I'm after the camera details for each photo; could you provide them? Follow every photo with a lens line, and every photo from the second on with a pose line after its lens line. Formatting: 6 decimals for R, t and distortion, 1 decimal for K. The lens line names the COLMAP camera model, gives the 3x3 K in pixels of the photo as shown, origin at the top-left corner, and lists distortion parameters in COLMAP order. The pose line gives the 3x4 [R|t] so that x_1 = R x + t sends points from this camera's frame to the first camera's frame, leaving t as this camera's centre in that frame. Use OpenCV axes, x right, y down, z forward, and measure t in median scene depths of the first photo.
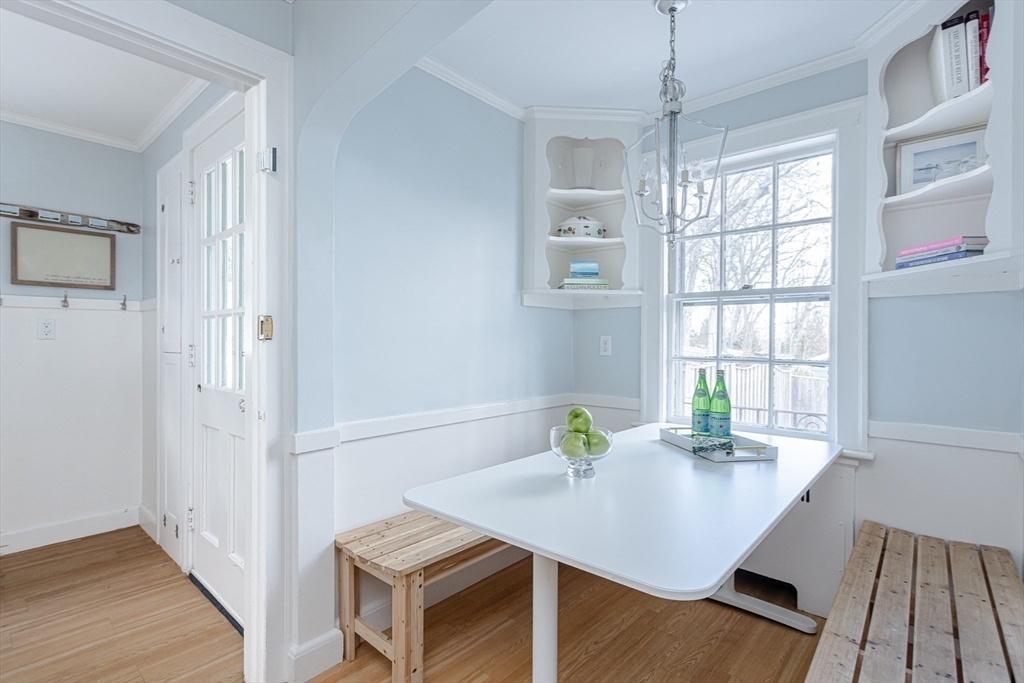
lens RADIAL K [[494.4, 0, 511.3], [0, 494.4, 346.3], [0, 0, 1]] dist [0.000360, 0.001336]
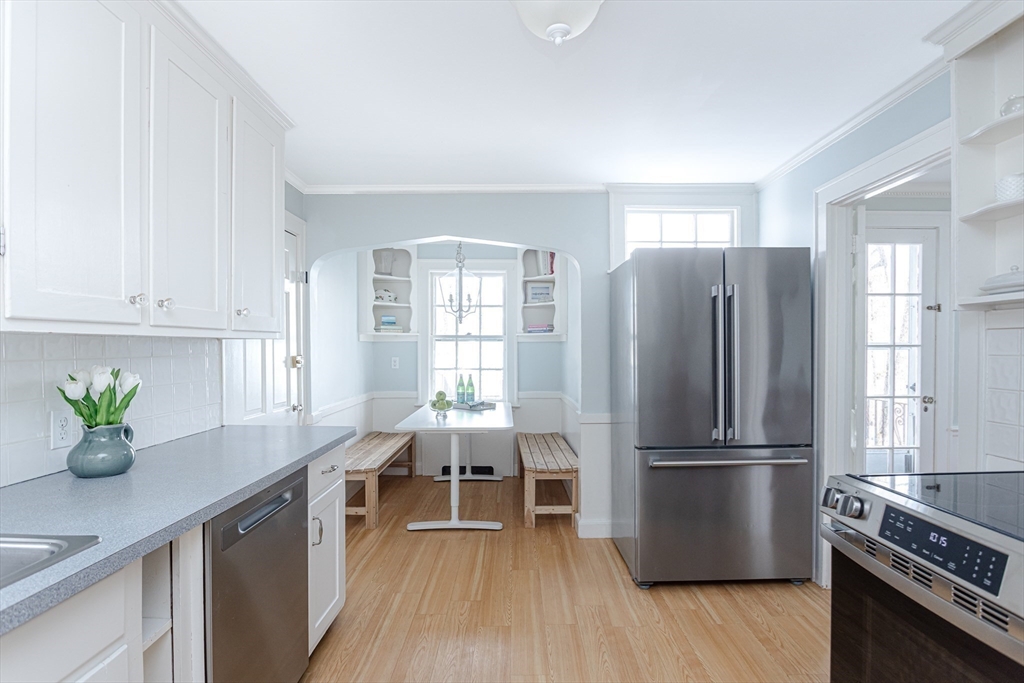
lens RADIAL K [[494.4, 0, 511.4], [0, 494.4, 345.4], [0, 0, 1]] dist [0.000360, 0.001336]
pose [[0.748058, 0.000554, 0.663633, -0.819012], [0.011954, 0.999826, -0.014310, -0.041885], [-0.663525, 0.018638, 0.747922, -0.717295]]
